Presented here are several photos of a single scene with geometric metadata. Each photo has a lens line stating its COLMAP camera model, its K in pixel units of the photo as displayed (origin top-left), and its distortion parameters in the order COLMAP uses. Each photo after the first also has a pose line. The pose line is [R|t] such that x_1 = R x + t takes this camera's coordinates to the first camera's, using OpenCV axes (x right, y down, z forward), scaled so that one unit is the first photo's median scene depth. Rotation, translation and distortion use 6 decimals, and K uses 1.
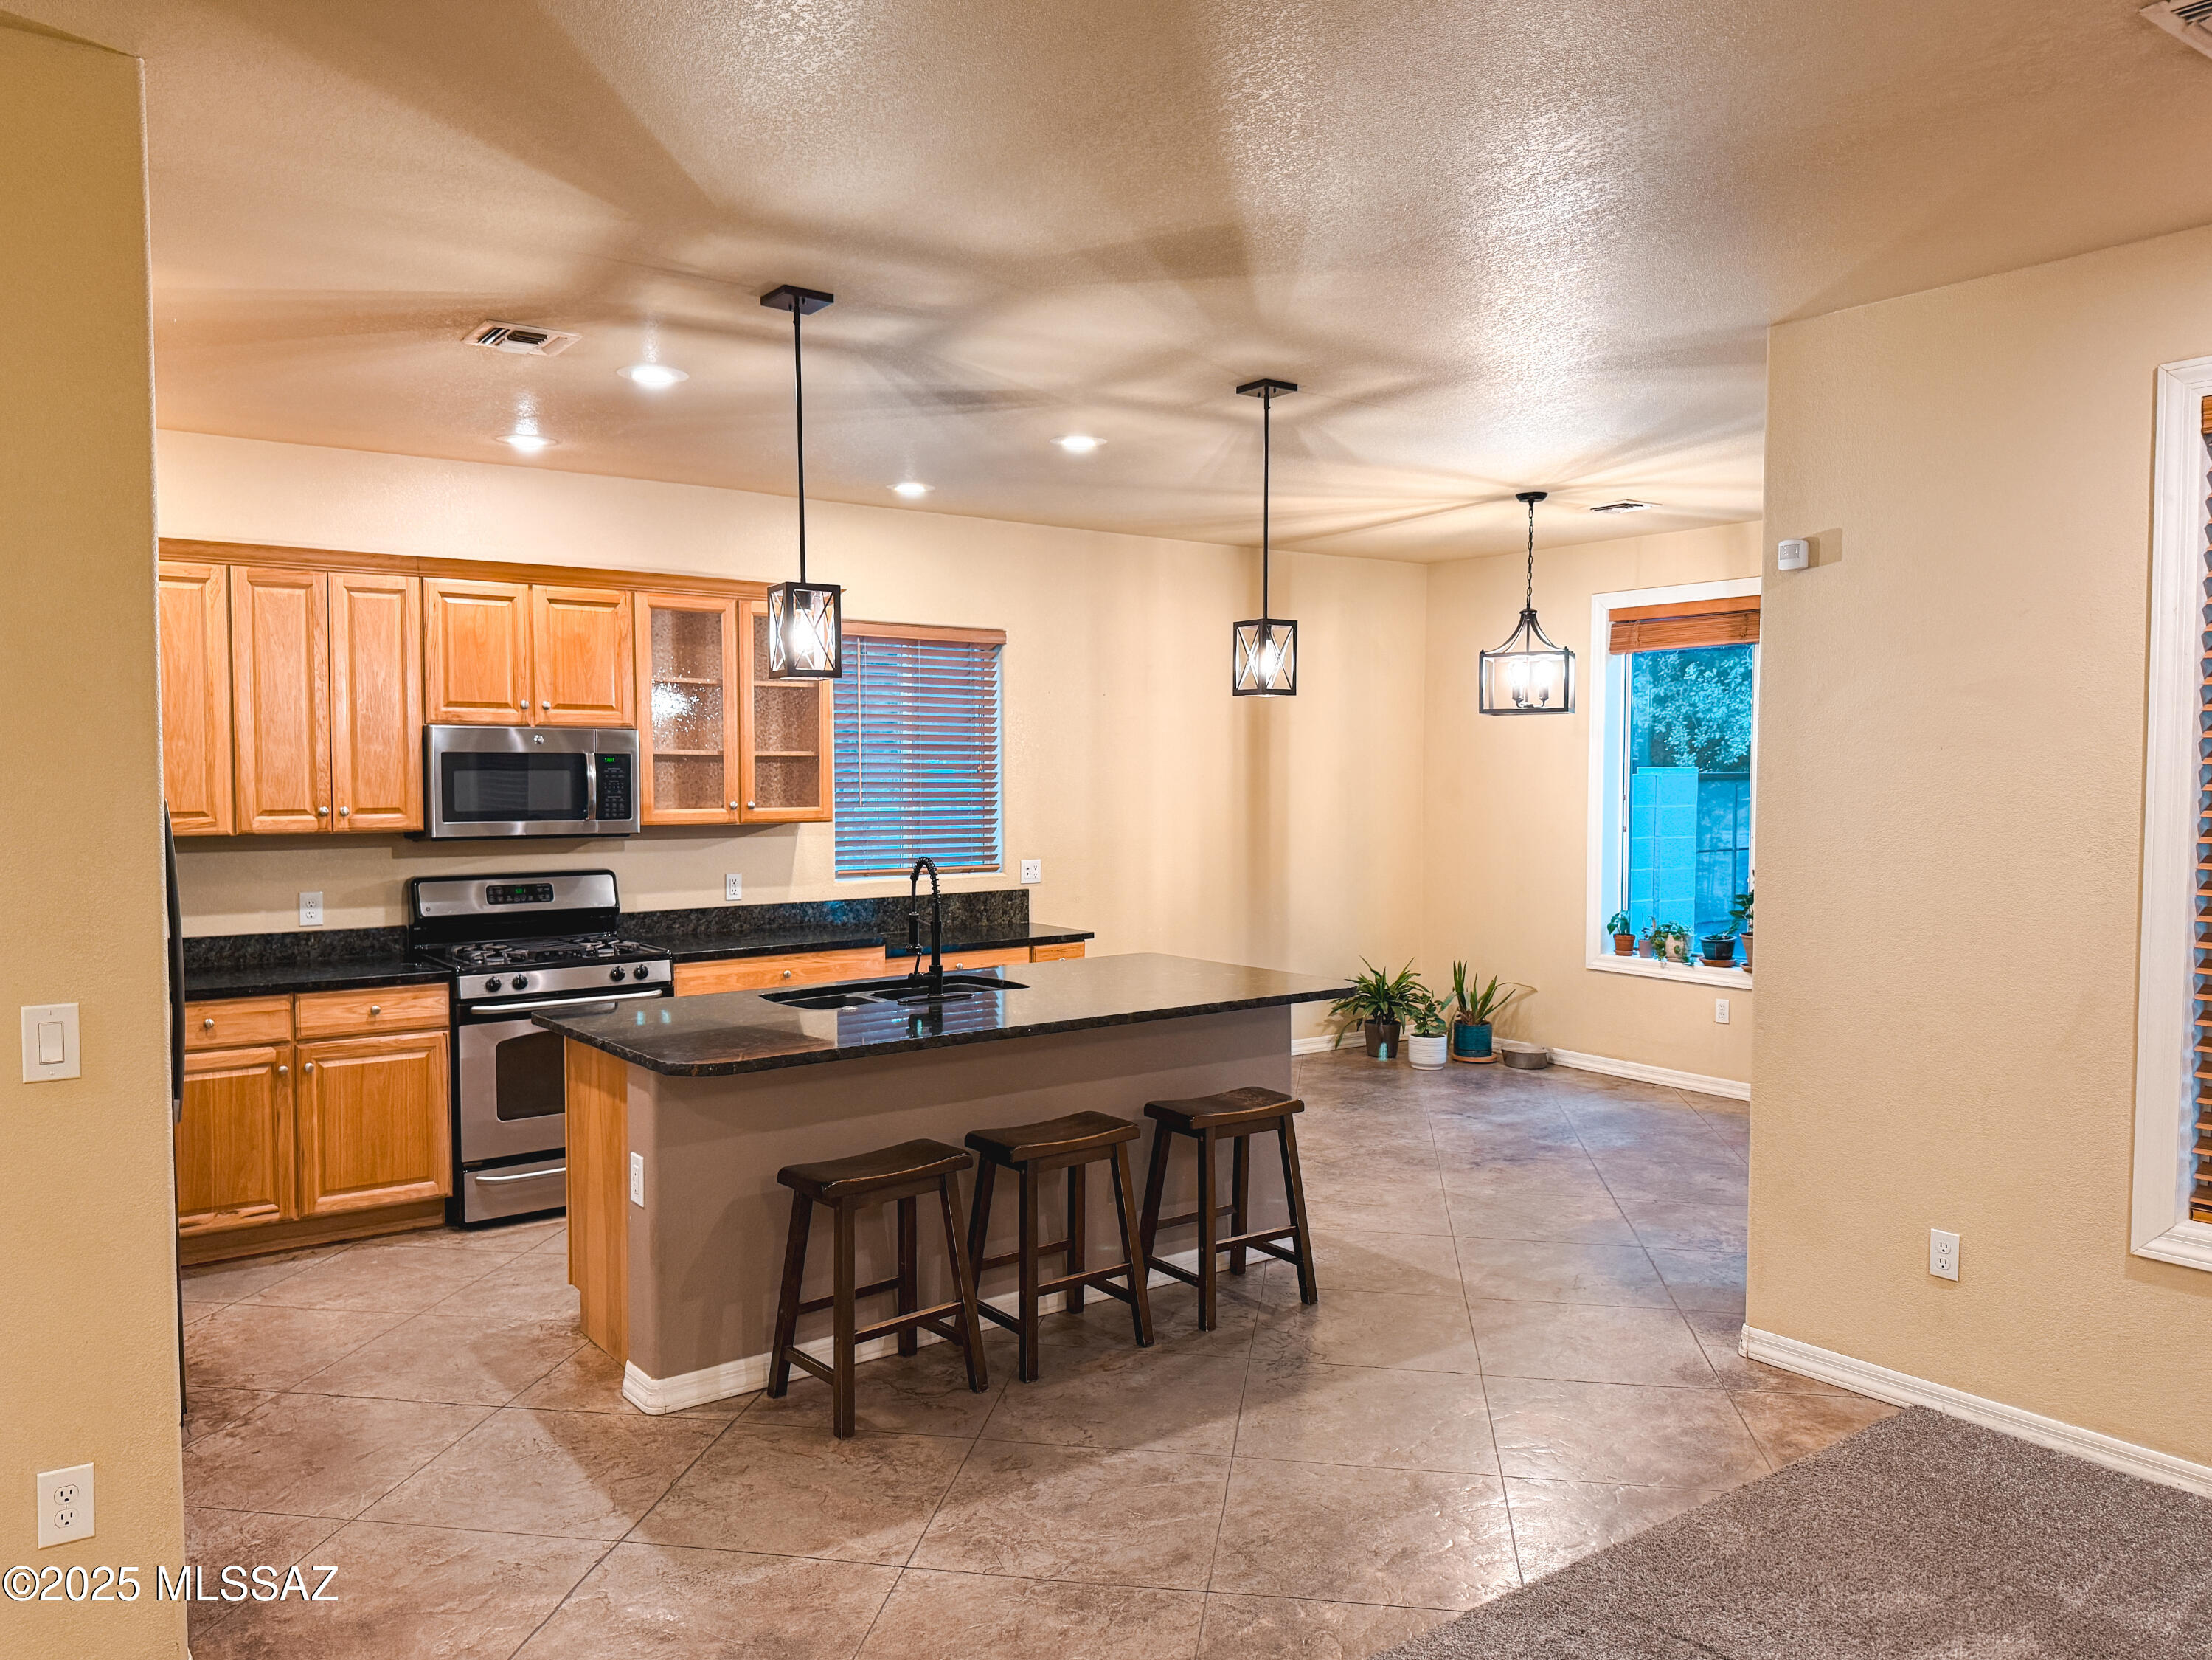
lens RADIAL K [[1582.4, 0, 1097.2], [0, 1582.4, 830.1], [0, 0, 1]] dist [0.082745, -0.046520]
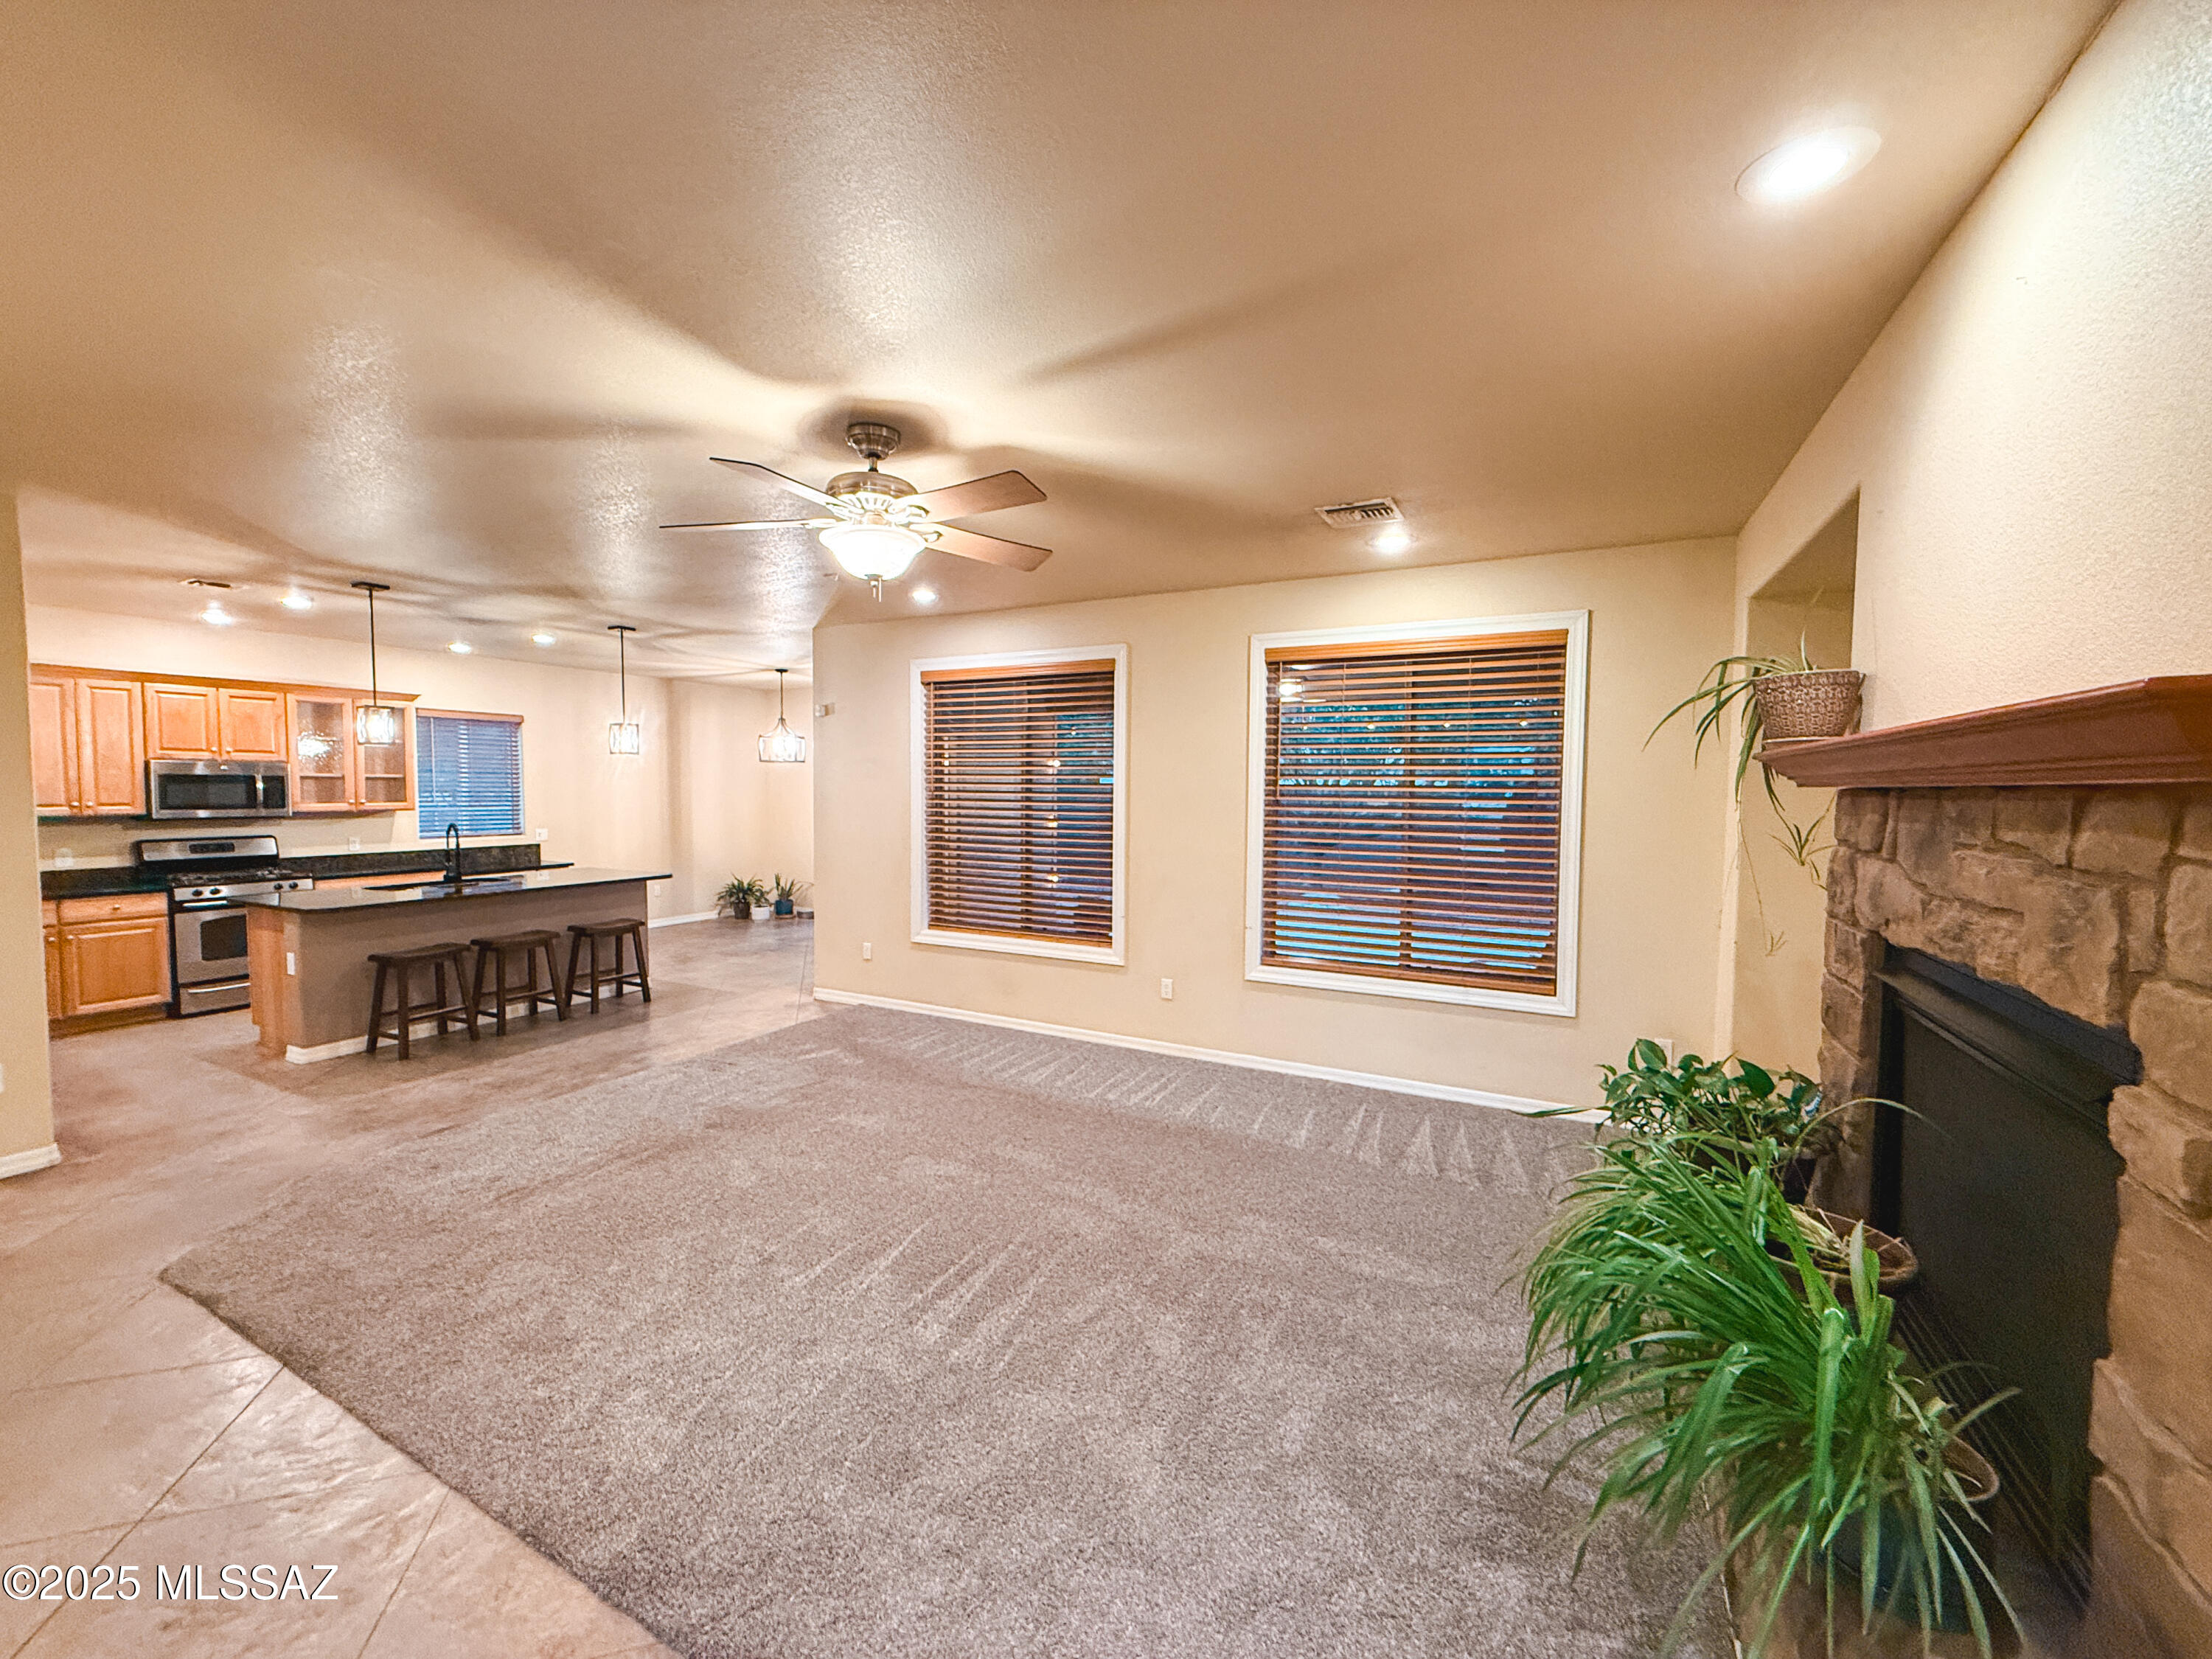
lens RADIAL K [[883.6, 0, 1097.4], [0, 883.6, 826.7], [0, 0, 1]] dist [-0.000617, 0.001096]
pose [[0.899258, -0.014899, 0.437165, 0.141062], [0.011358, 0.999878, 0.010714, 0.015916], [-0.437271, -0.004669, 0.899318, -0.451595]]
